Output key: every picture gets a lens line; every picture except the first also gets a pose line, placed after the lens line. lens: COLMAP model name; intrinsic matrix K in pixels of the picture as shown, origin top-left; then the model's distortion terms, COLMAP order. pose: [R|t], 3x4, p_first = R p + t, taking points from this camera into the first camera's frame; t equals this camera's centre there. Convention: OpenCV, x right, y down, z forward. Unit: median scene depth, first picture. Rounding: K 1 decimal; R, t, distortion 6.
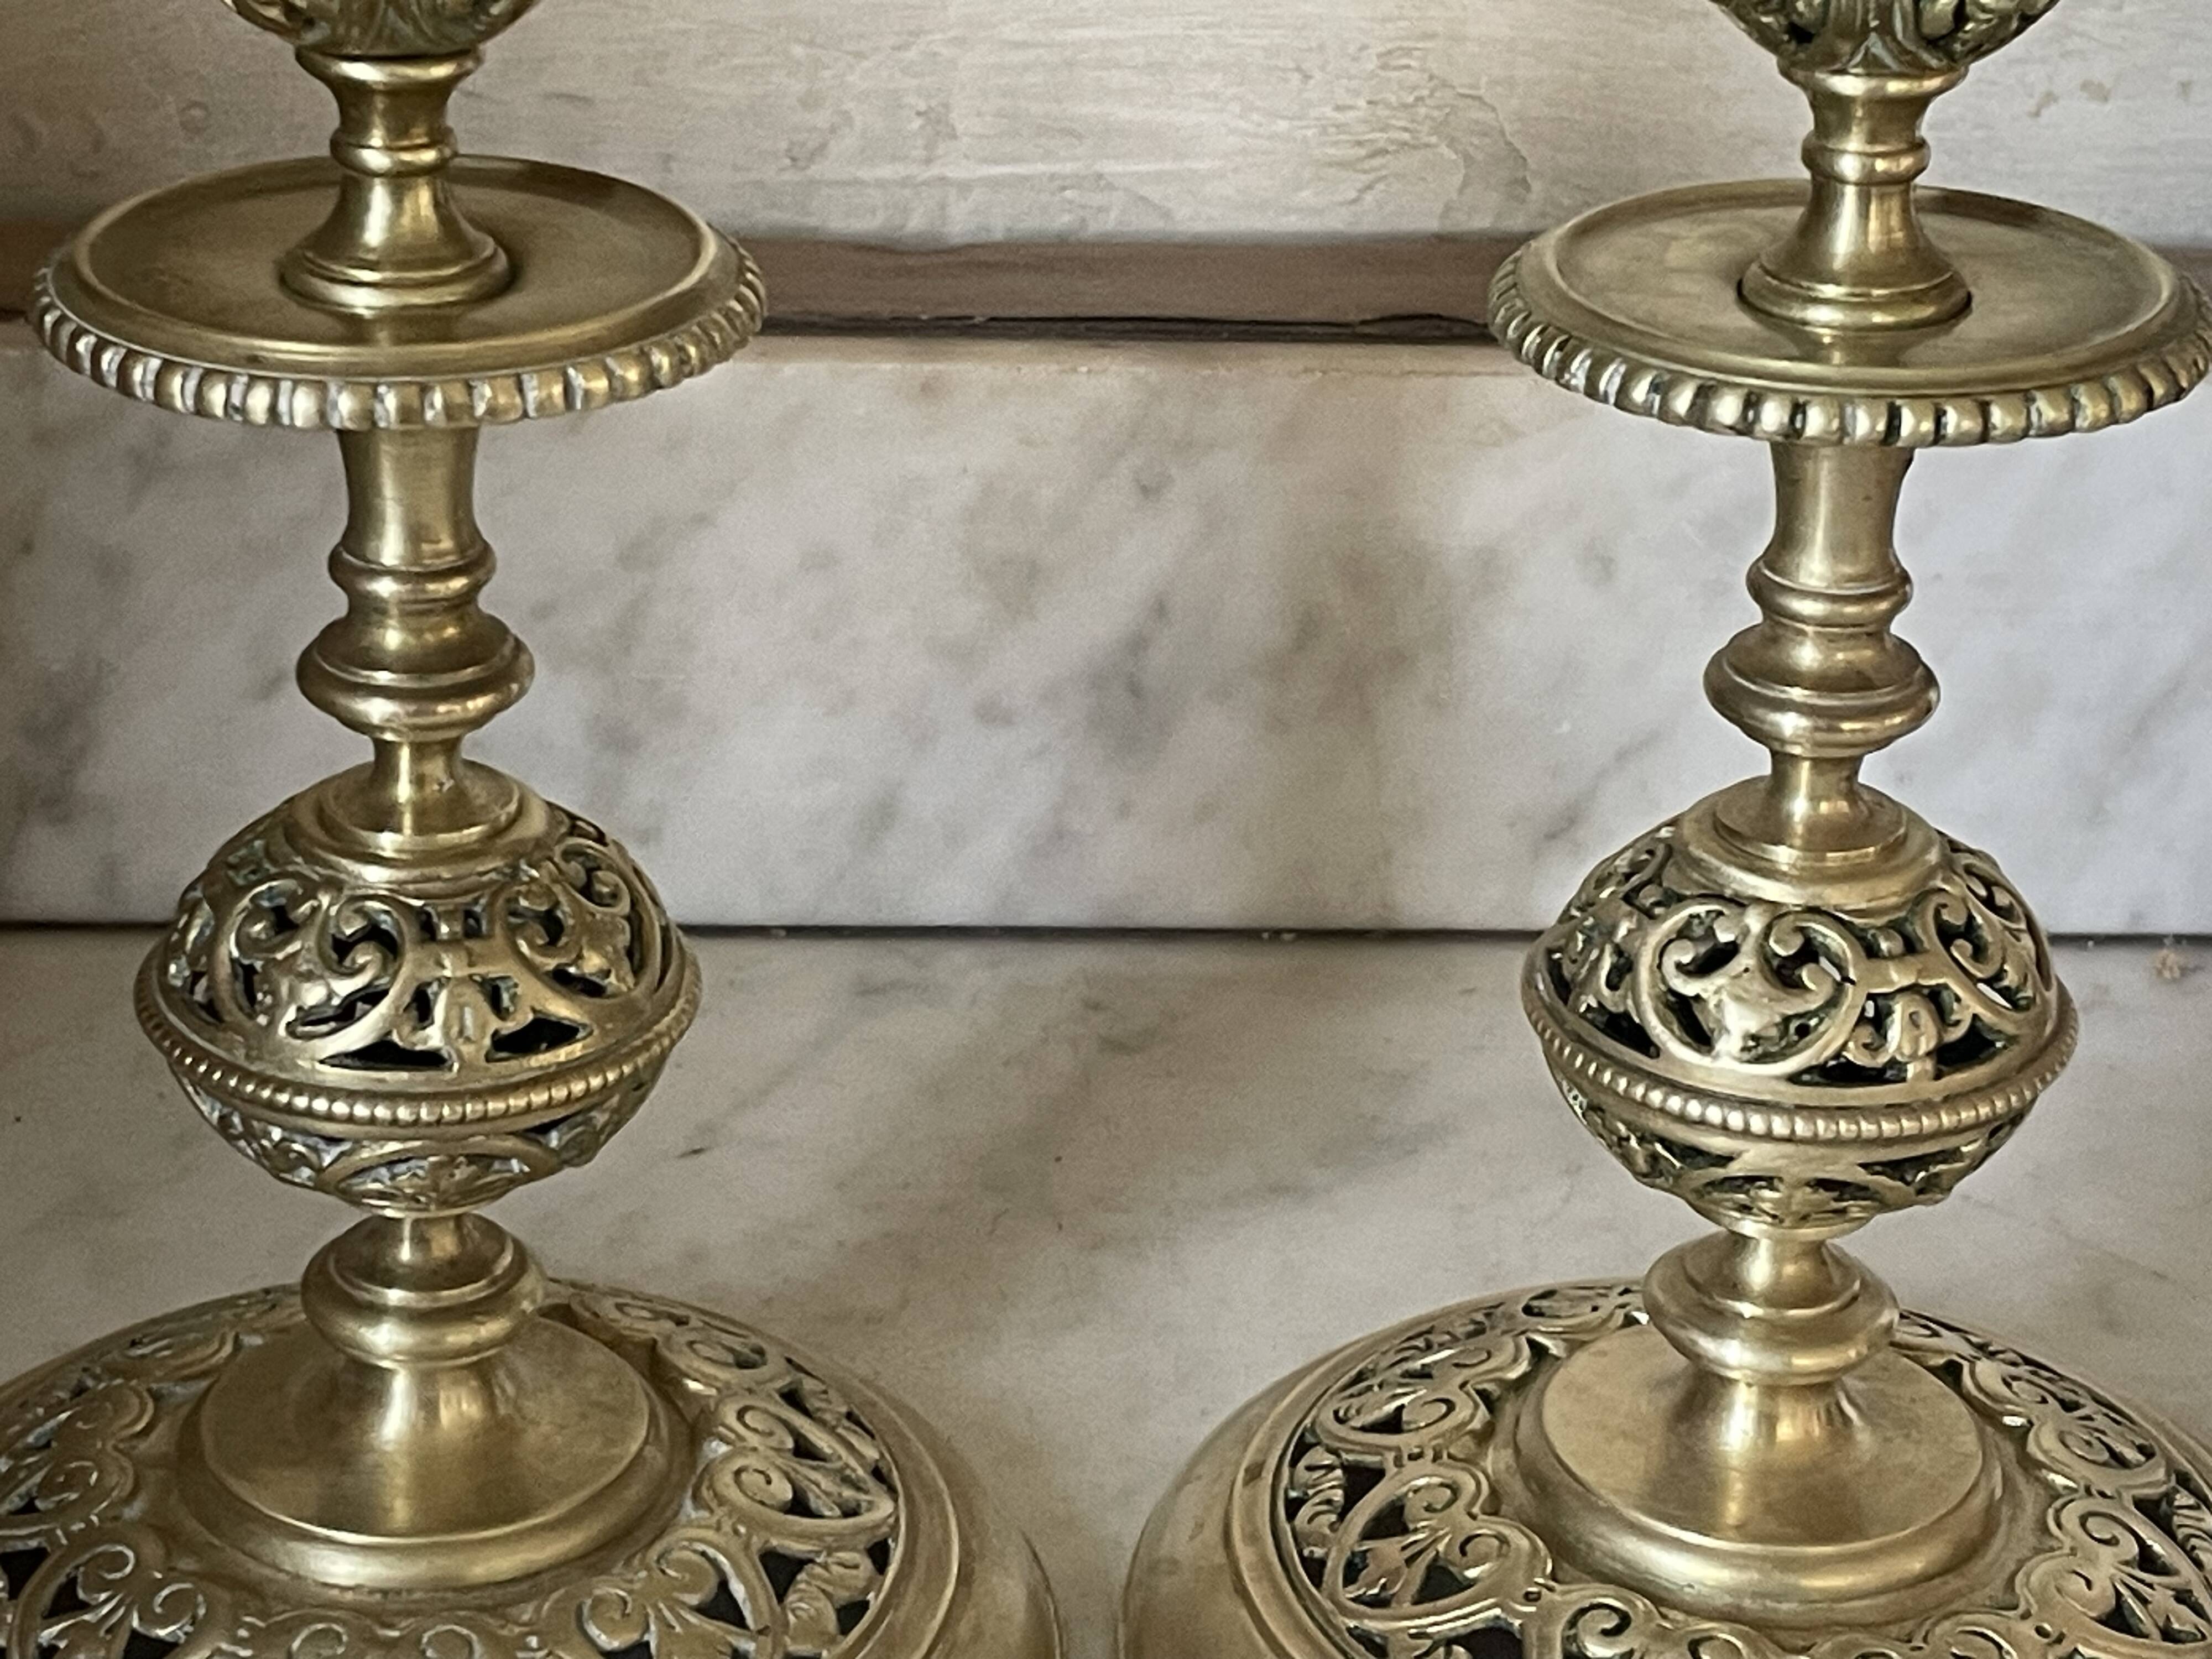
lens RADIAL K [[4917.0, 0, 1022.7], [0, 4917.0, 767.3], [0, 0, 1]] dist [0.123544, 0.000000]
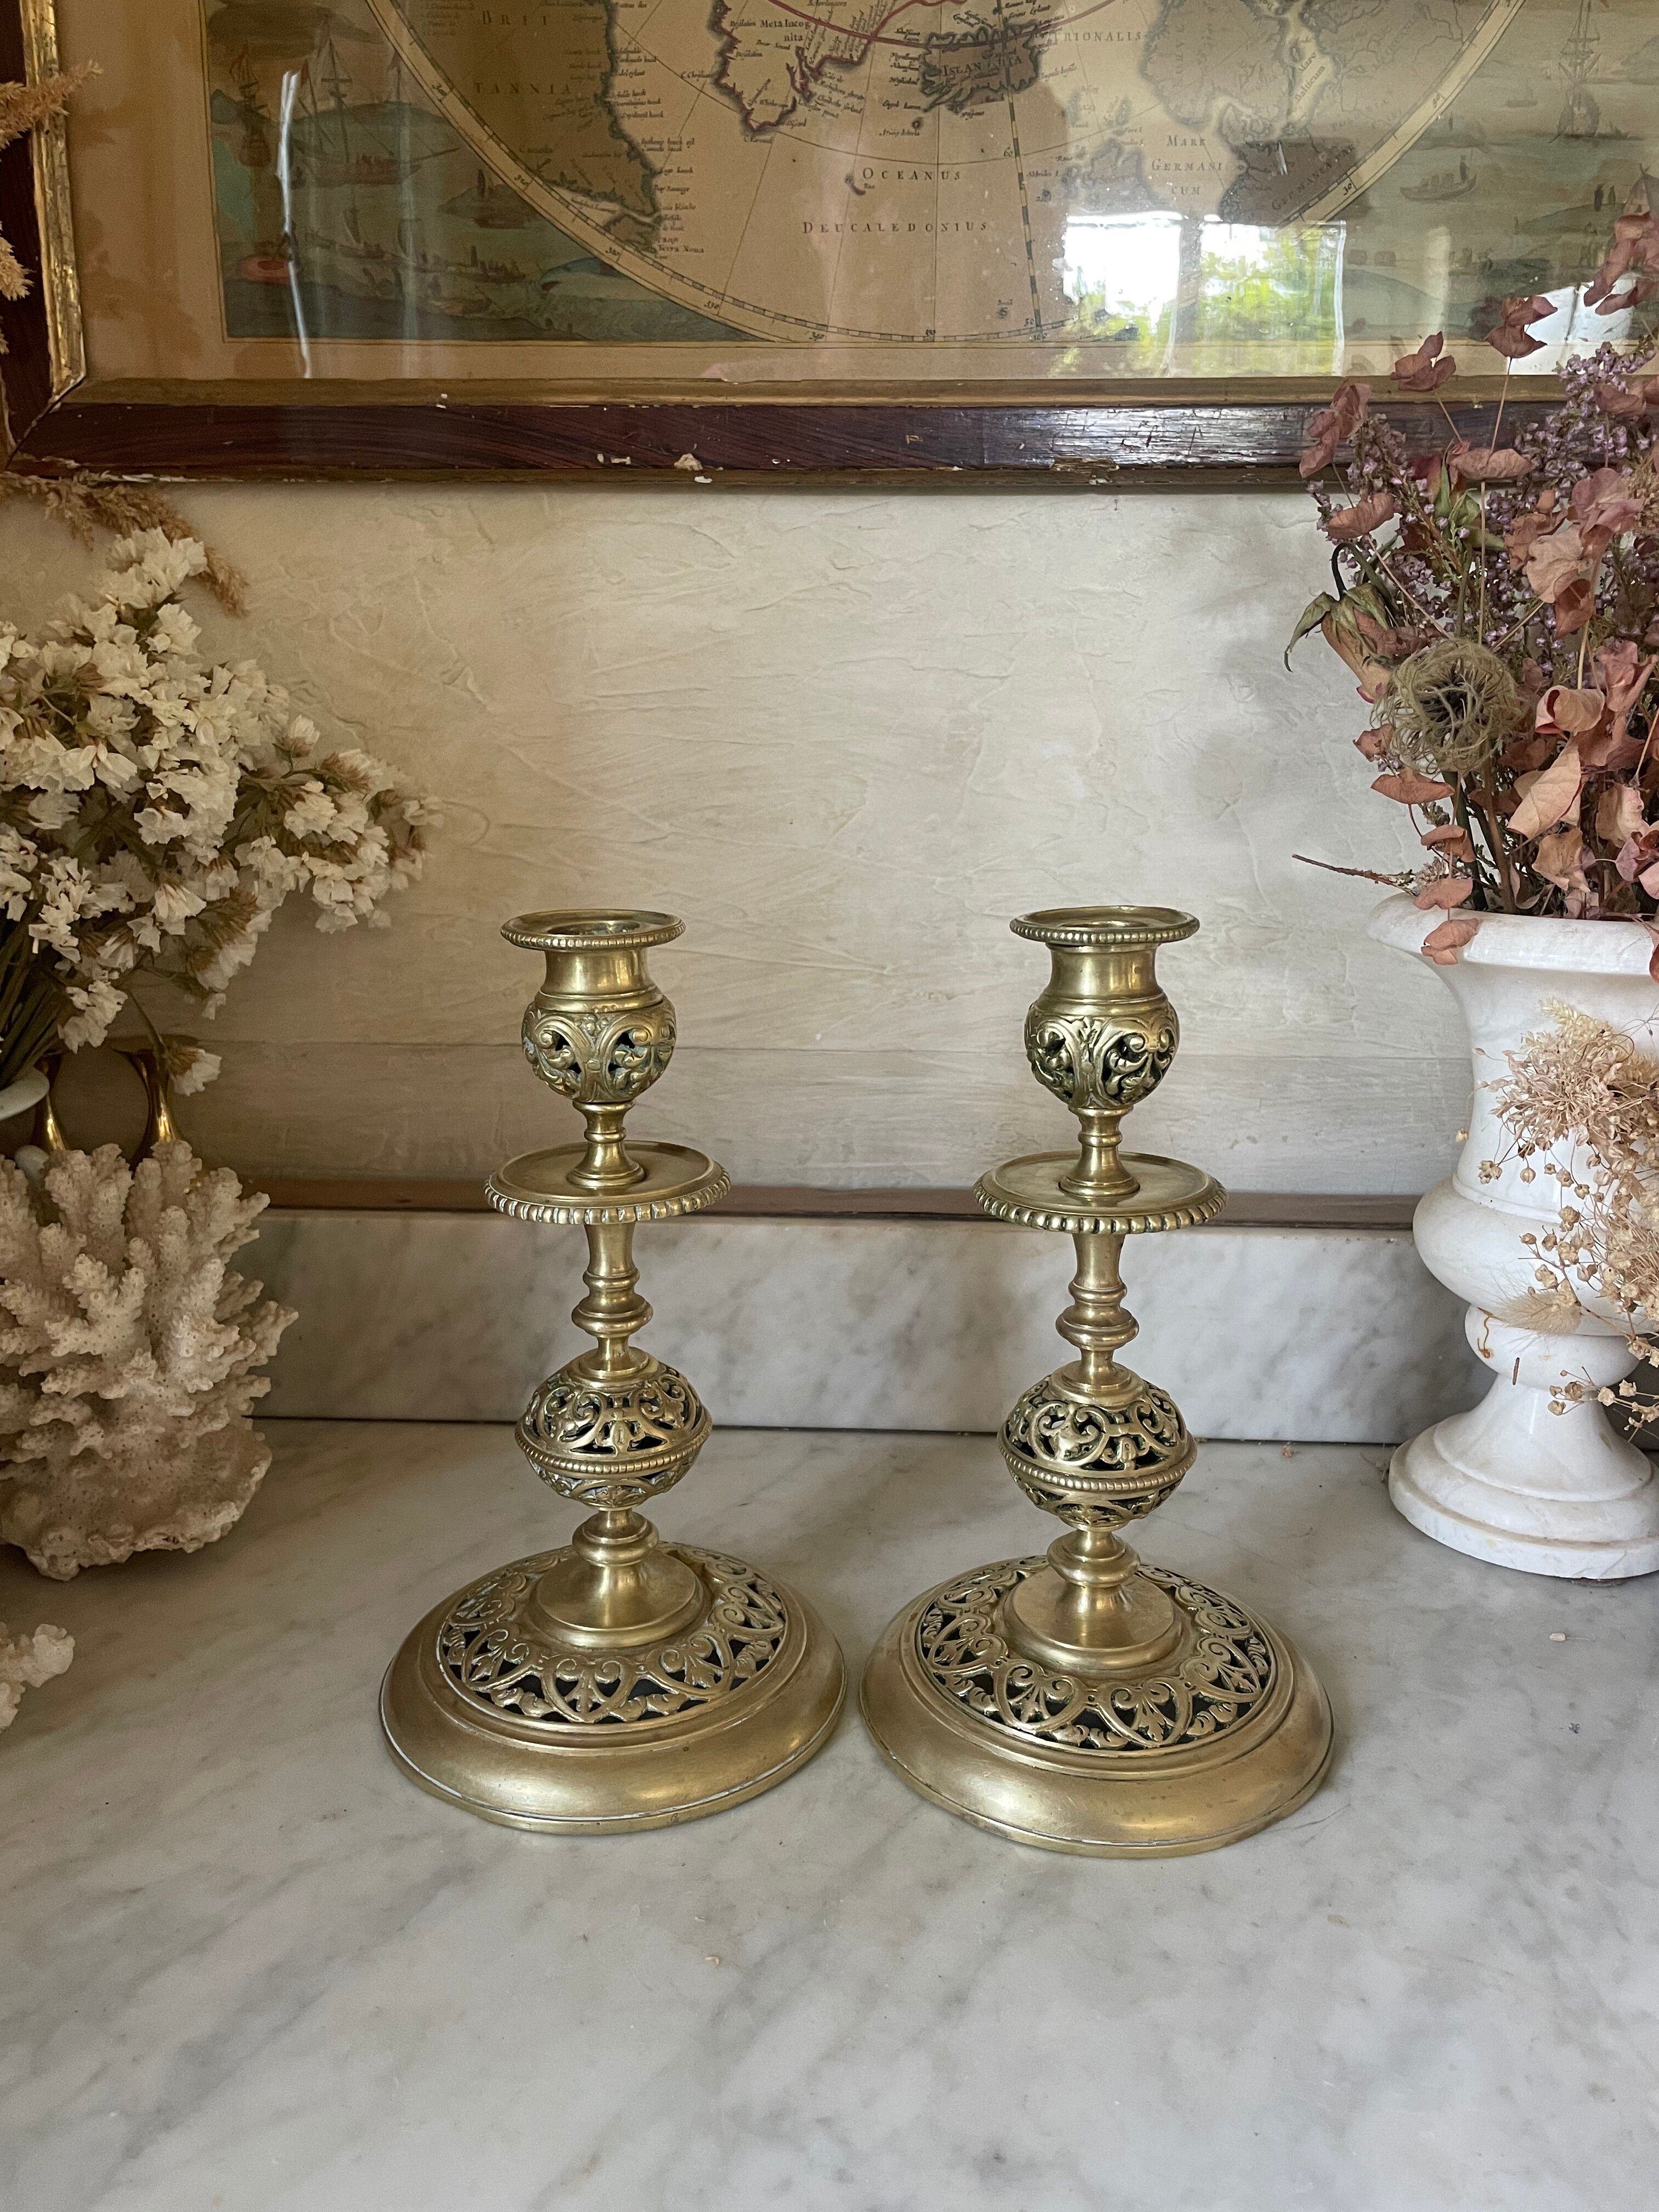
lens RADIAL K [[1720.7, 0, 833.0], [0, 1720.7, 1089.3], [0, 0, 1]] dist [0.098187, -0.146936]
pose [[0.995575, -0.002175, -0.093942, 0.101905], [-0.015561, 0.982114, -0.187645, 0.038923], [0.092670, 0.188276, 0.977734, -0.010190]]
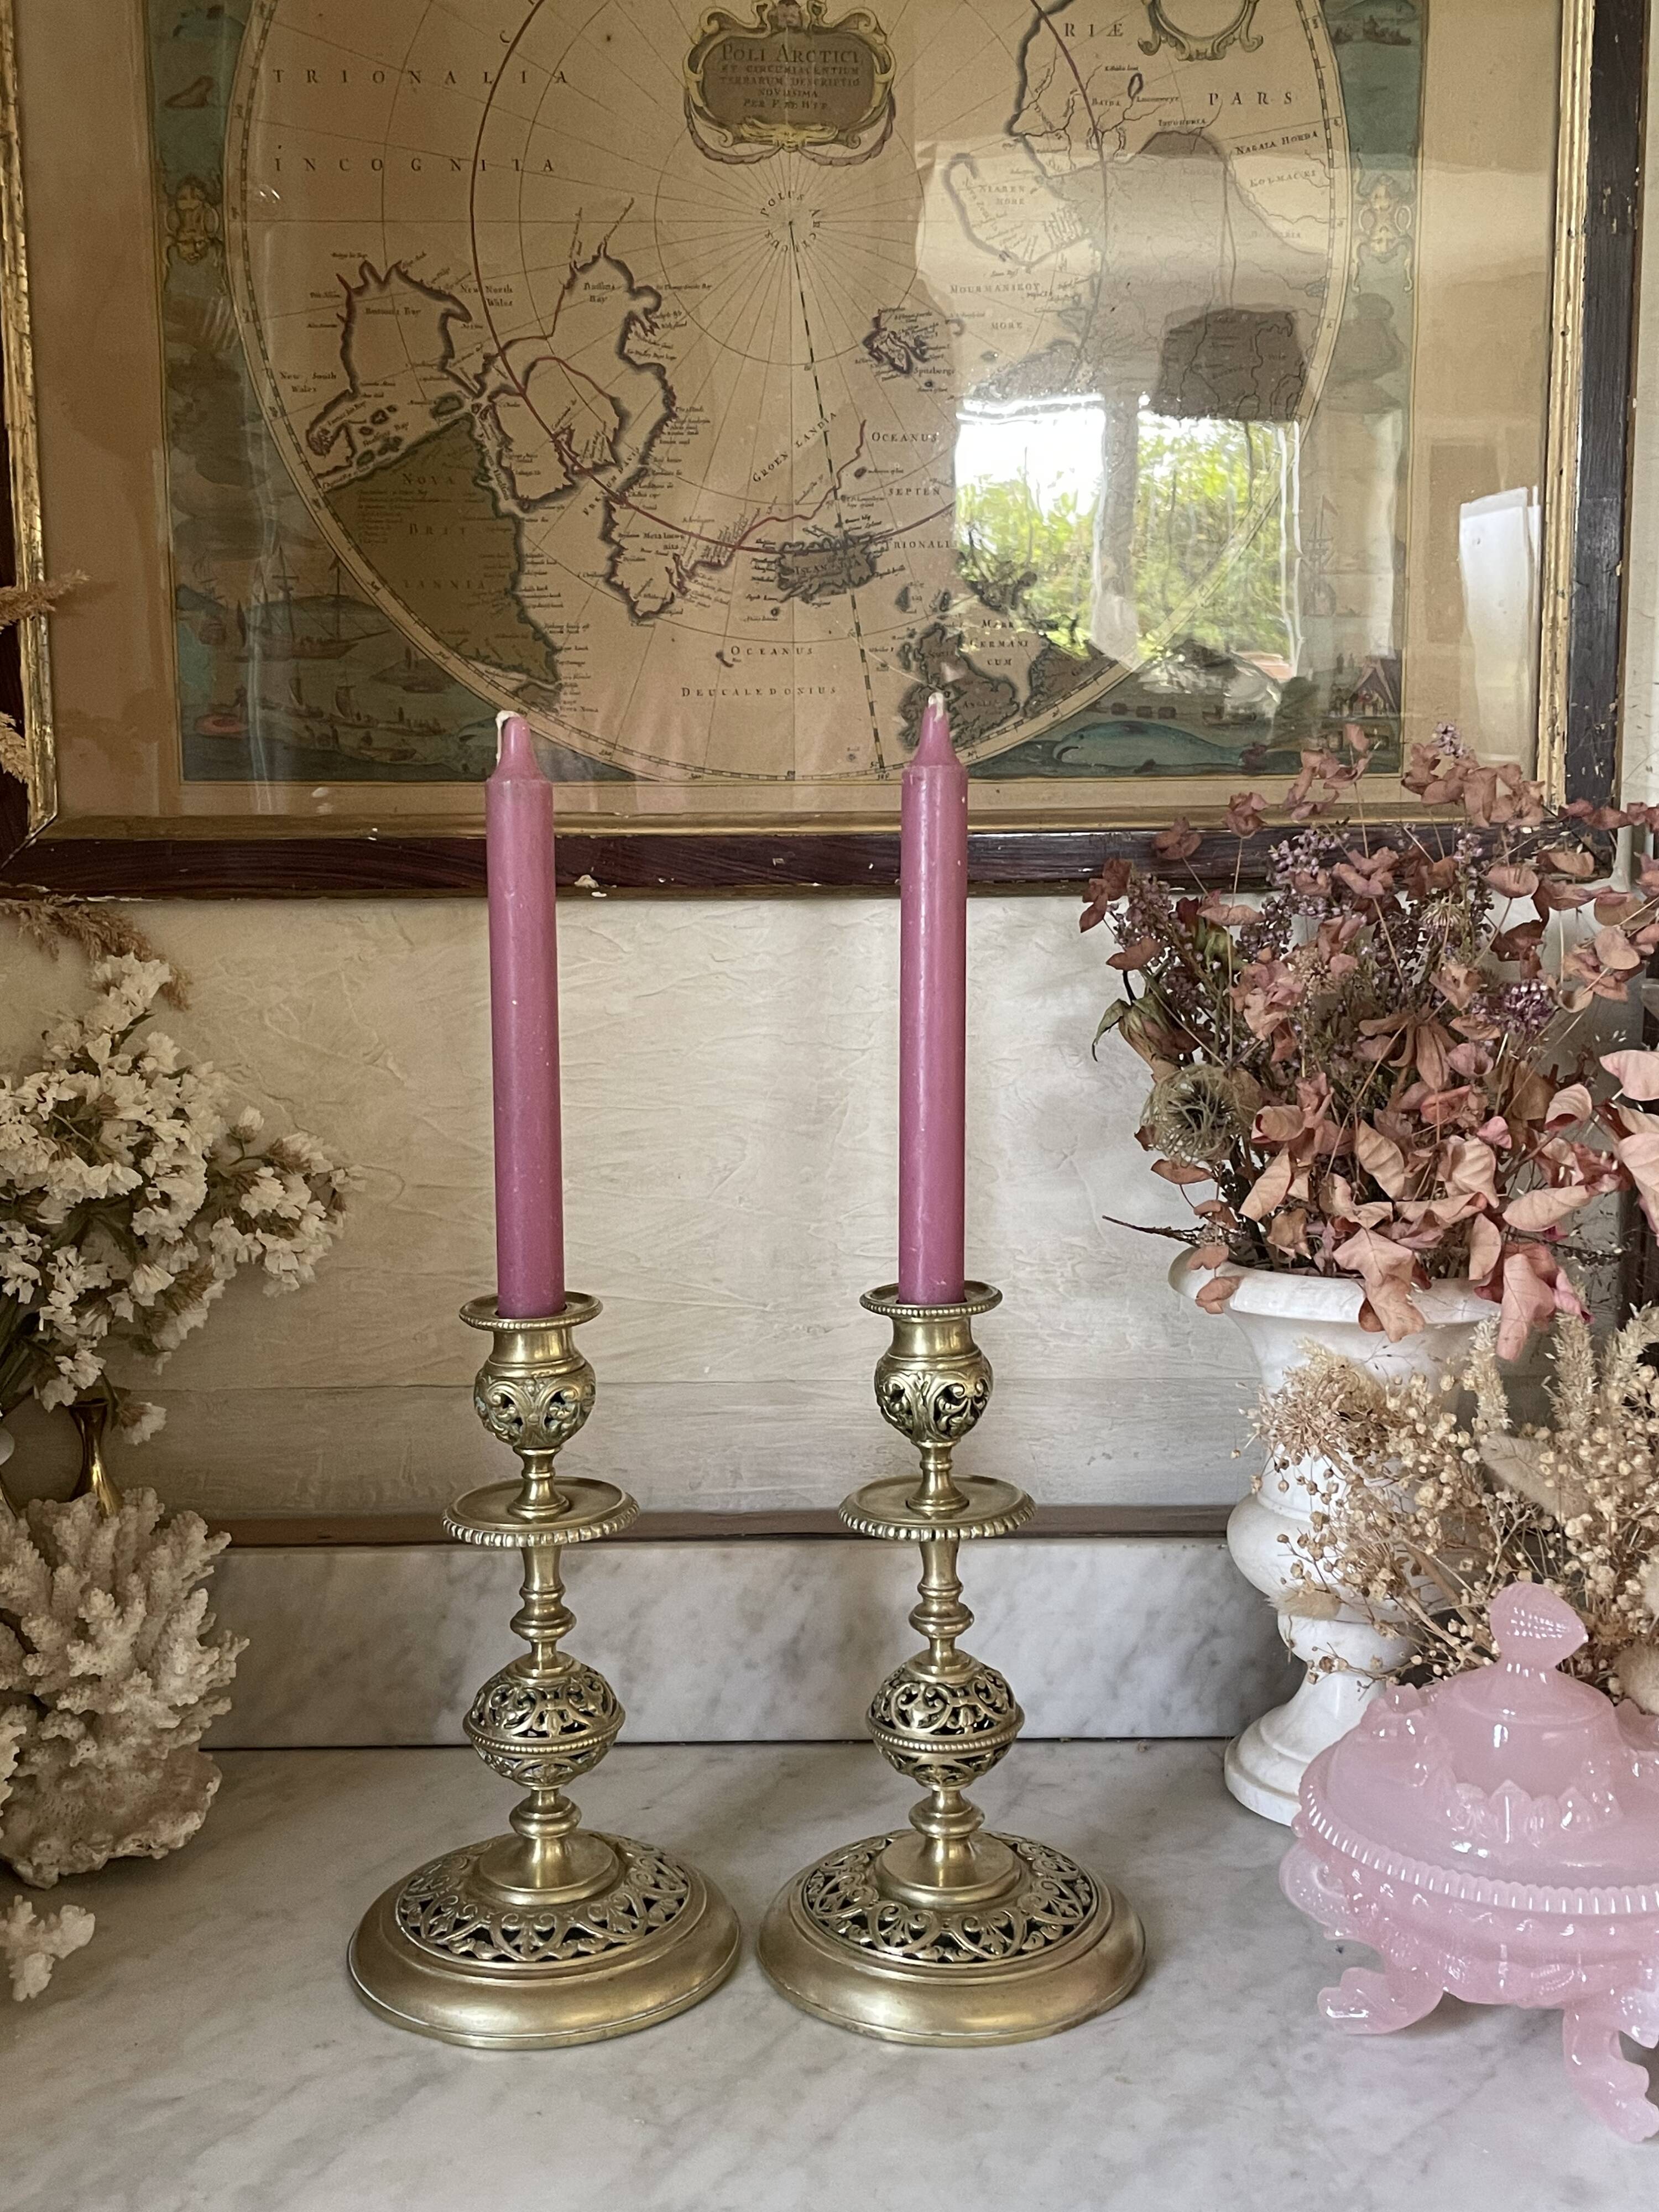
lens RADIAL K [[2328.6, 0, 828.9], [0, 2328.6, 1070.4], [0, 0, 1]] dist [0.064794, 0.000000]
pose [[0.998456, -0.033386, -0.044400, 0.170003], [0.017749, 0.949084, -0.314521, 0.136126], [0.052640, 0.313248, 0.948212, -0.712659]]
